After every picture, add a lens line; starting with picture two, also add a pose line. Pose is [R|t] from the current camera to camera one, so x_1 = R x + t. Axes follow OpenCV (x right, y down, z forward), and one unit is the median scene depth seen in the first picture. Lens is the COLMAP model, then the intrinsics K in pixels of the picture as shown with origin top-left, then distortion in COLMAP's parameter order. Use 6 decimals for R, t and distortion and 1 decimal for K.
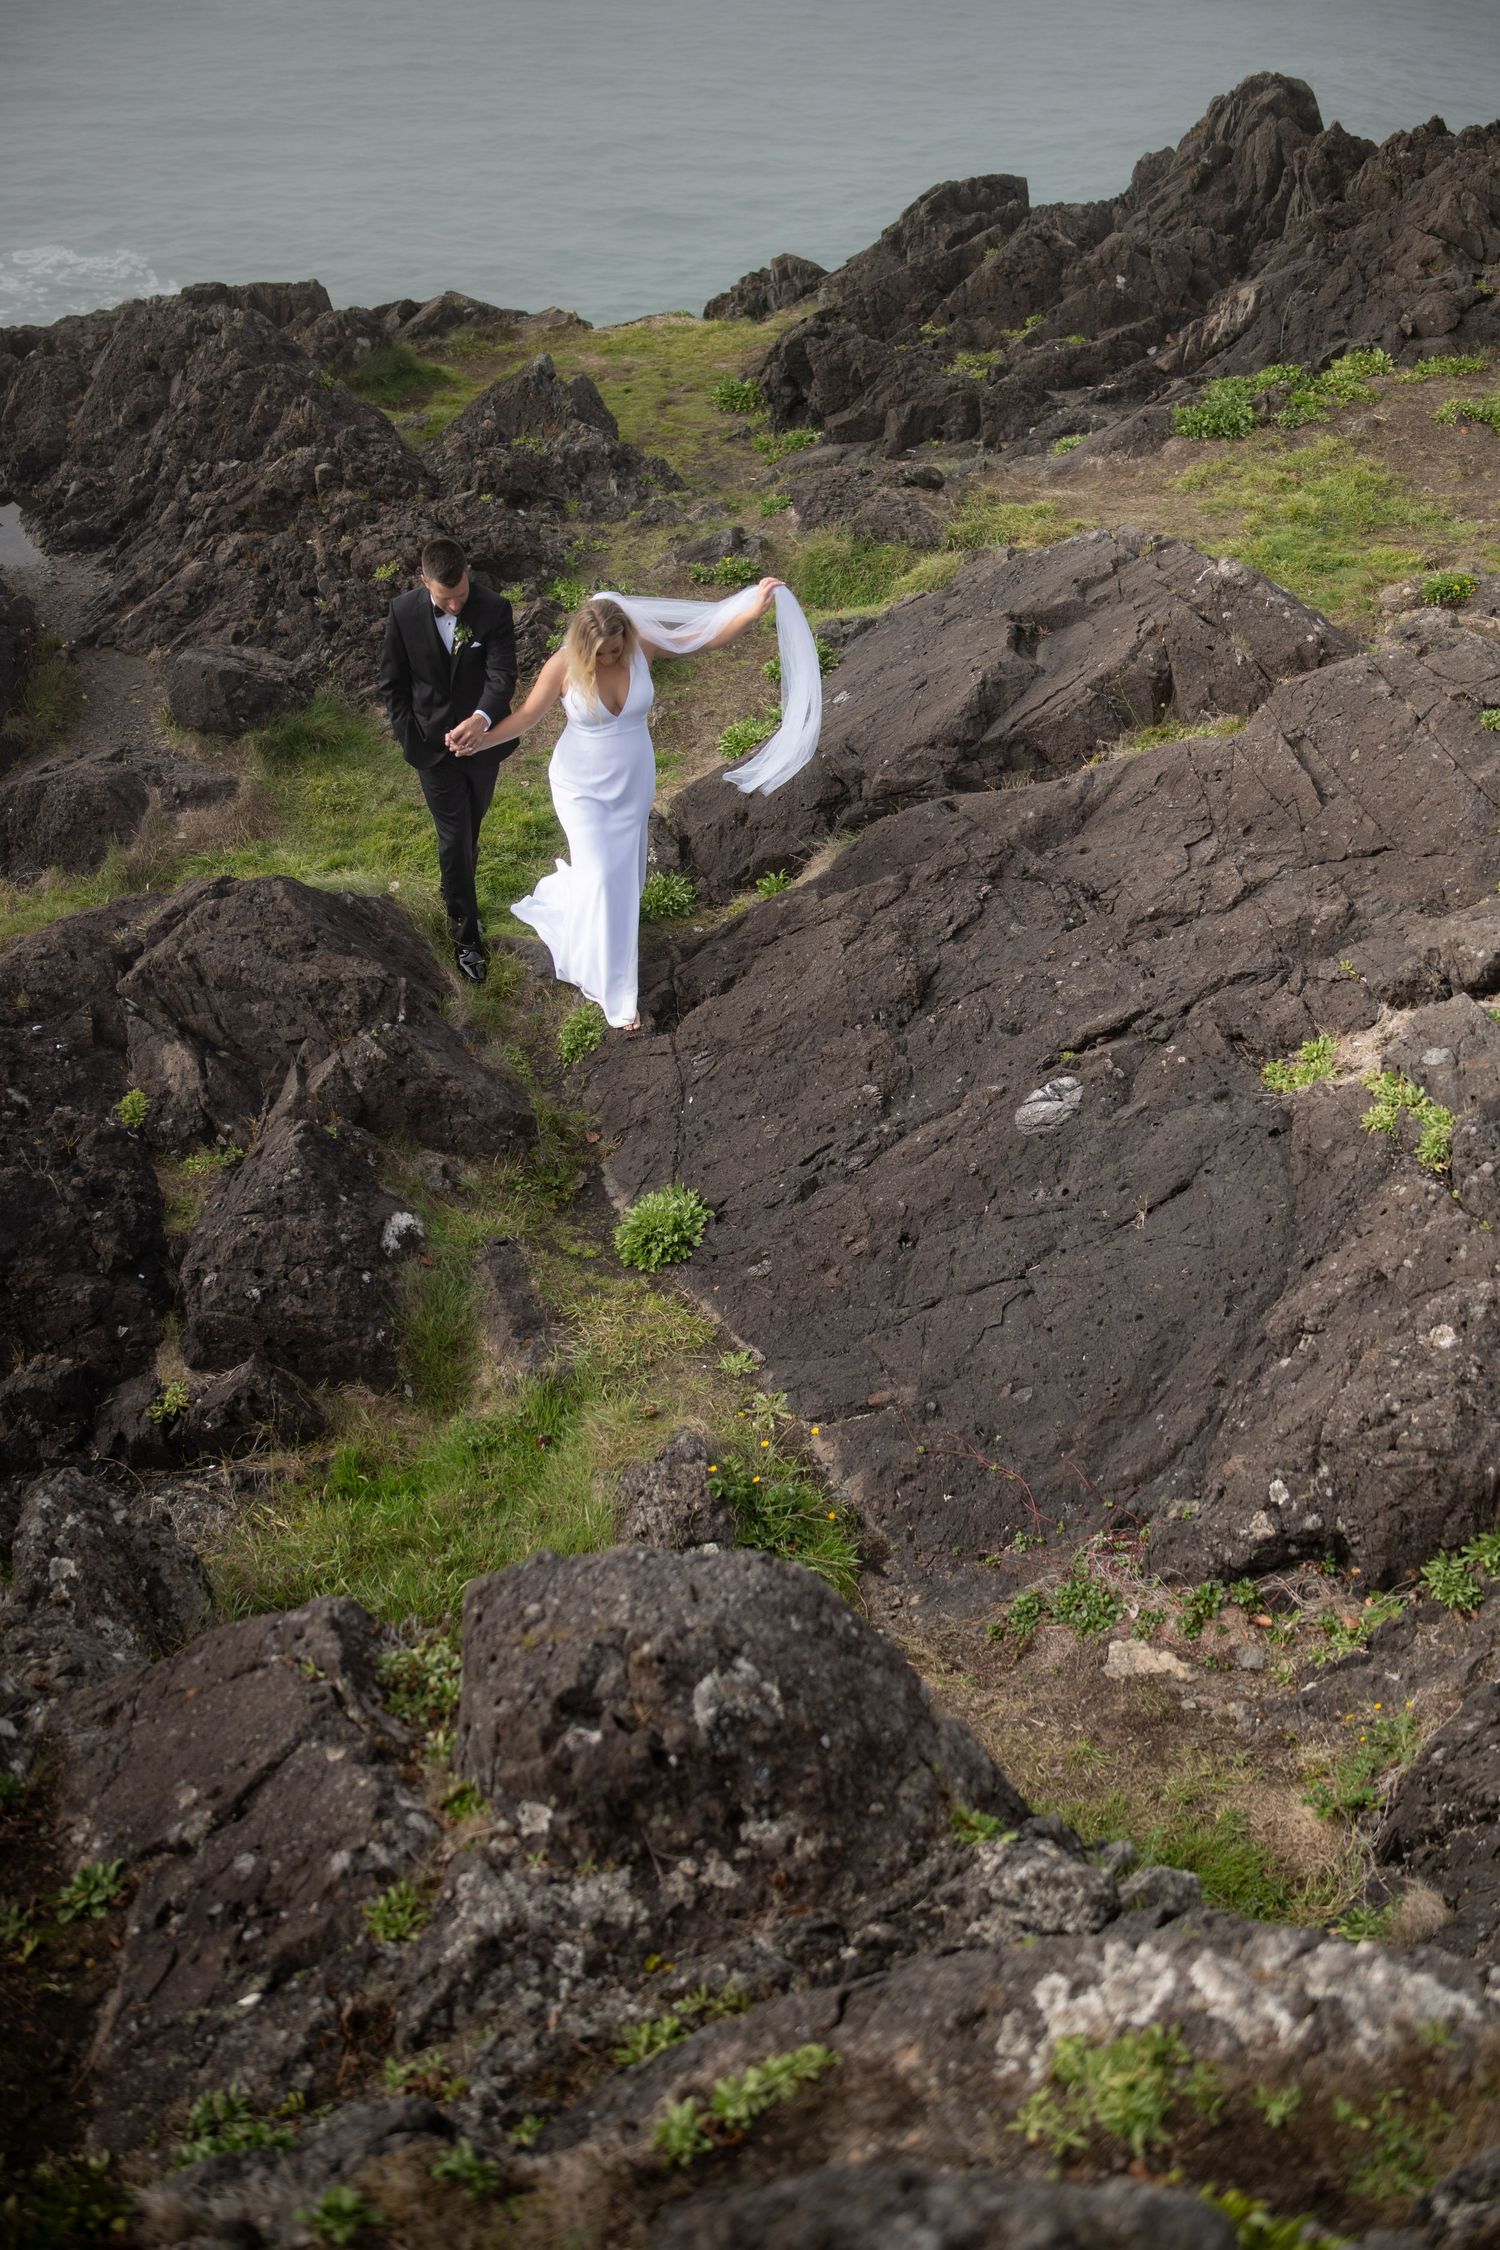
lens RADIAL K [[2188.6, 0, 750.0], [0, 2188.6, 1125.0], [0, 0, 1]] dist [-0.040537, 0.018402]
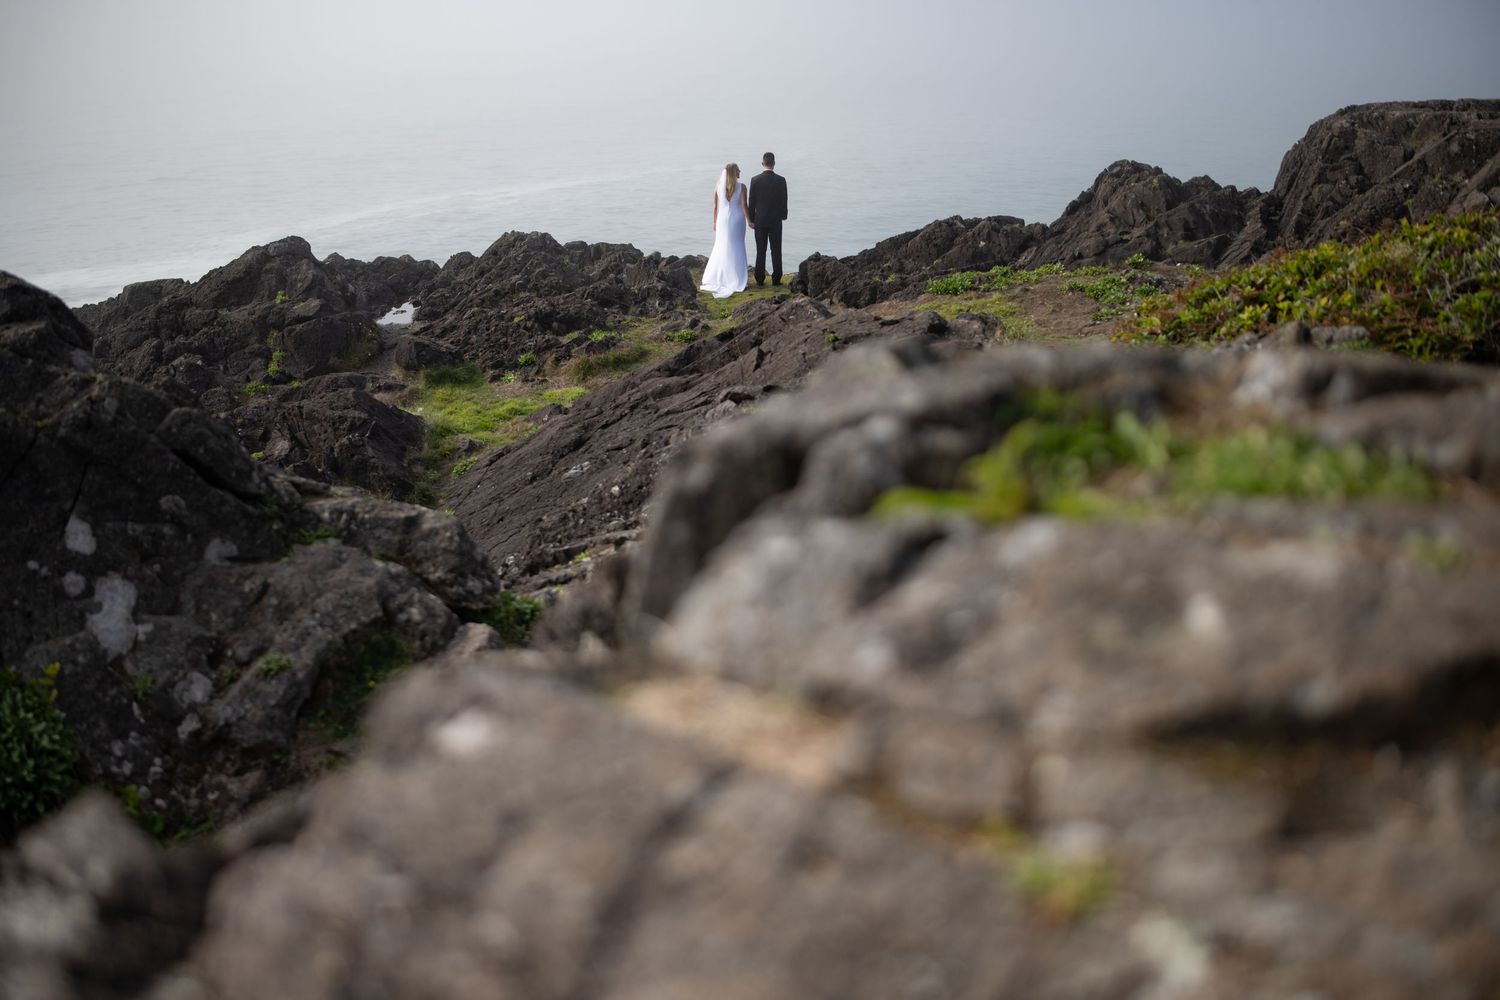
lens RADIAL K [[1459.0, 0, 750.3], [0, 1459.0, 516.6], [0, 0, 1]] dist [-0.040537, 0.018402]
pose [[0.941895, 0.091232, -0.323279, 0.583877], [-0.177719, 0.952025, -0.249126, 0.275946], [0.285042, 0.292103, 0.912922, -0.222343]]
